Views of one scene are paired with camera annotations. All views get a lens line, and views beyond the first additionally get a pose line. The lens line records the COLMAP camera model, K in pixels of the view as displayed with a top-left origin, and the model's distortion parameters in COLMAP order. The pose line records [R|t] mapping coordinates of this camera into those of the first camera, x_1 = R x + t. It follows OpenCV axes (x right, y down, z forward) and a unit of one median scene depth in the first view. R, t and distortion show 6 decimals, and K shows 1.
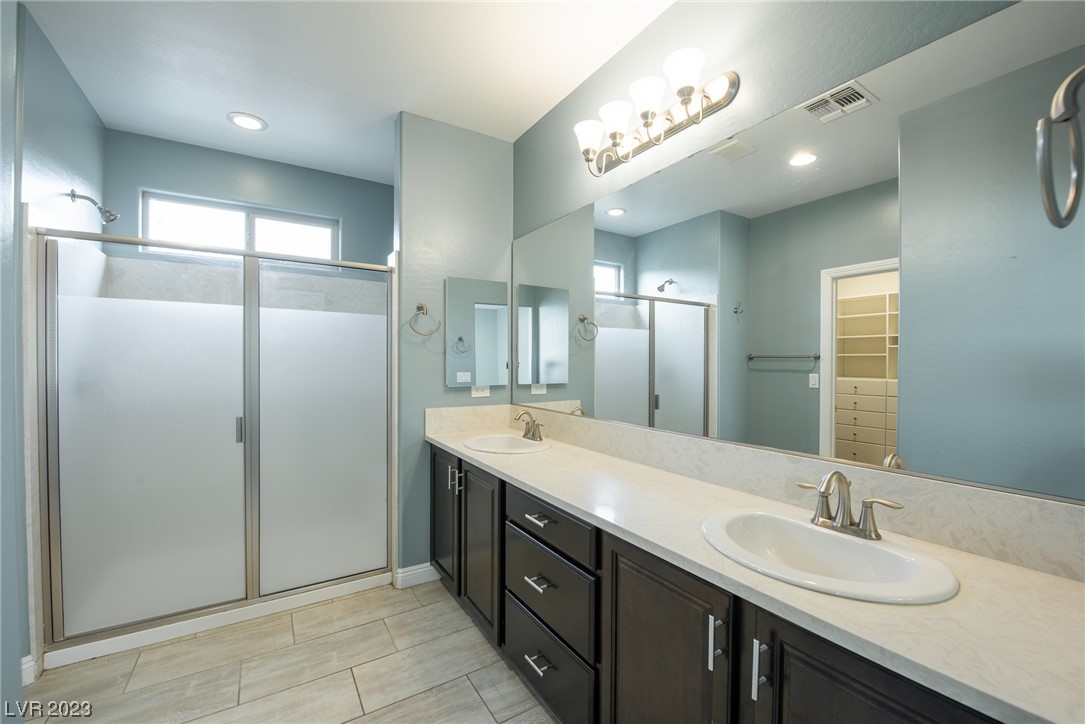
lens RADIAL K [[436.7, 0, 543.9], [0, 436.7, 363.6], [0, 0, 1]] dist [-0.016015, -0.001201]
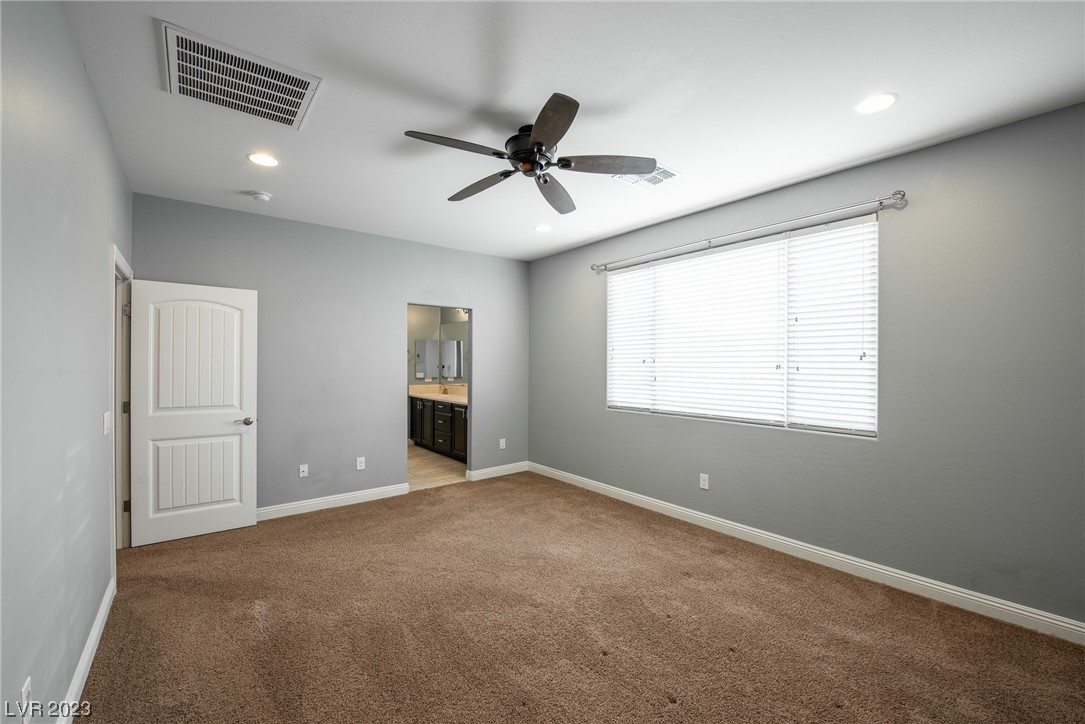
lens RADIAL K [[436.7, 0, 539.9], [0, 436.7, 362.6], [0, 0, 1]] dist [-0.016015, -0.001201]
pose [[0.994902, 0.002113, 0.100829, 0.277323], [-0.001555, 0.999983, -0.005610, -0.026612], [-0.100839, 0.005424, 0.994888, -1.801953]]
